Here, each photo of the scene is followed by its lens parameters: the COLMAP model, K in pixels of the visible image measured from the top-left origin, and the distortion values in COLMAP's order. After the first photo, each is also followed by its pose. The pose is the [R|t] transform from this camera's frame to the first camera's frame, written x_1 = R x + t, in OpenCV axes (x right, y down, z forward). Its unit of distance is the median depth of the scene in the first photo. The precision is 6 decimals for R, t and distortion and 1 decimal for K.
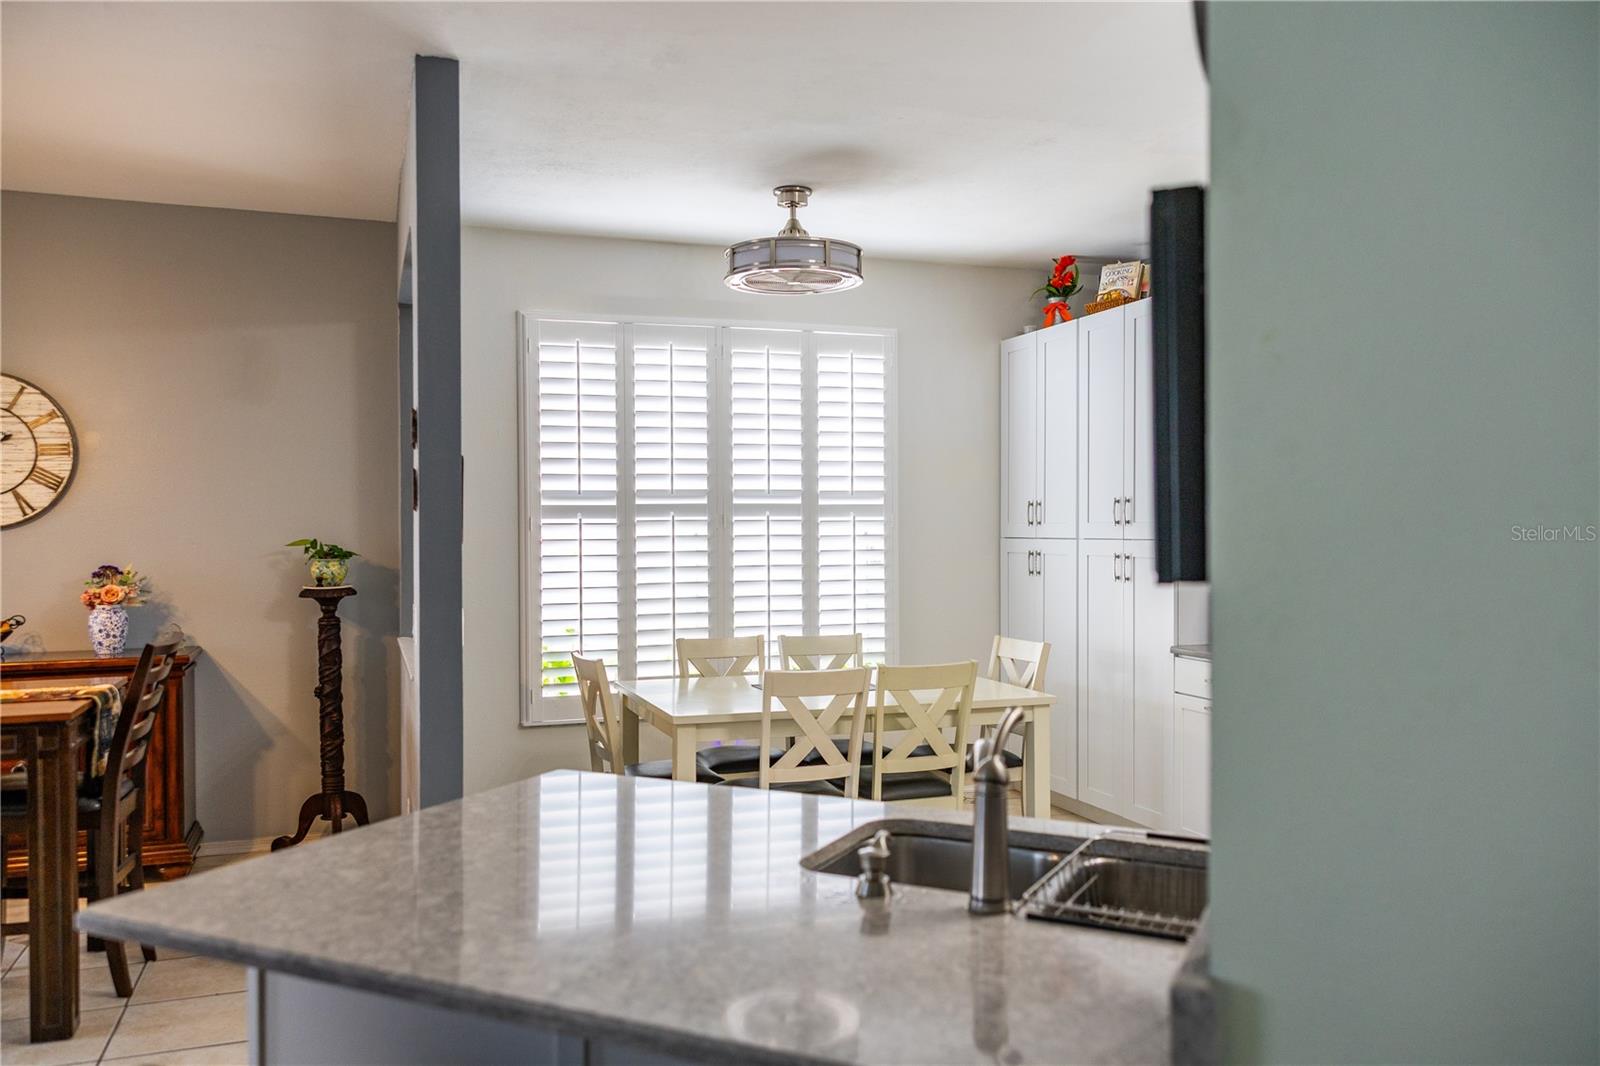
lens RADIAL K [[1262.8, 0, 792.6], [0, 1262.8, 539.3], [0, 0, 1]] dist [0.012143, 0.003478]
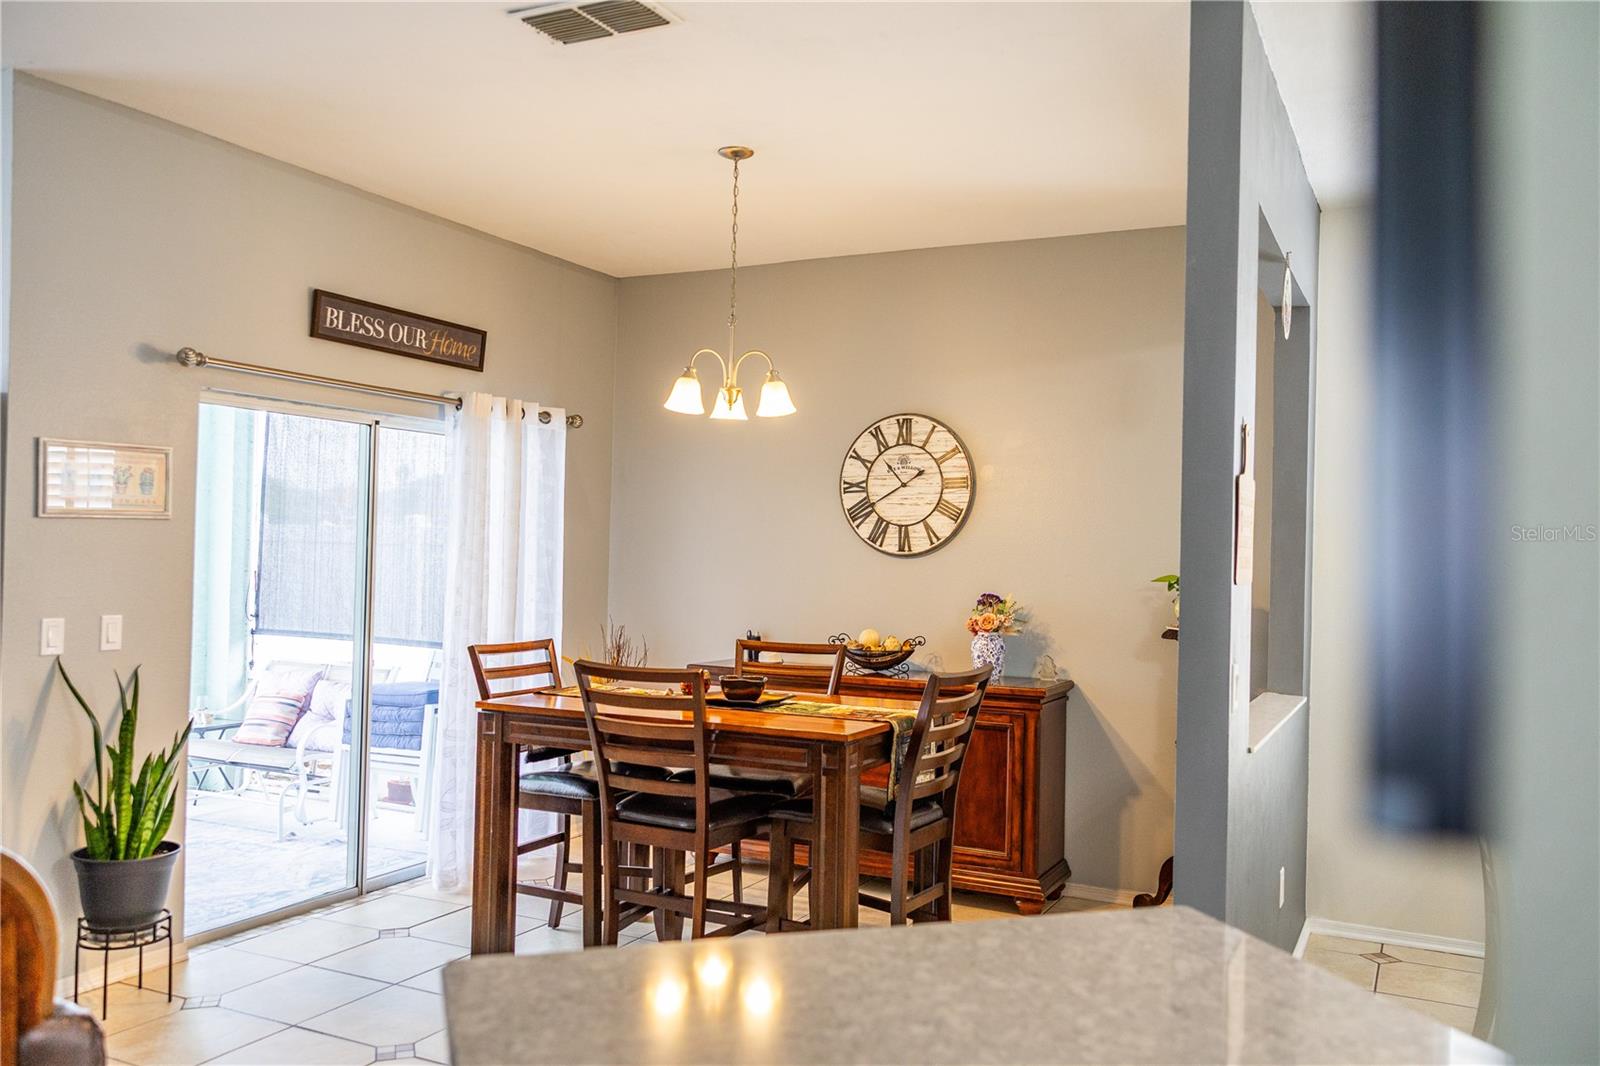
lens RADIAL K [[1262.8, 0, 795.7], [0, 1262.8, 532.9], [0, 0, 1]] dist [0.012143, 0.003478]
pose [[0.702487, 0.010318, -0.711622, 0.079773], [-0.035614, 0.999152, -0.020670, -0.002080], [0.710805, 0.039864, 0.702259, 0.160612]]
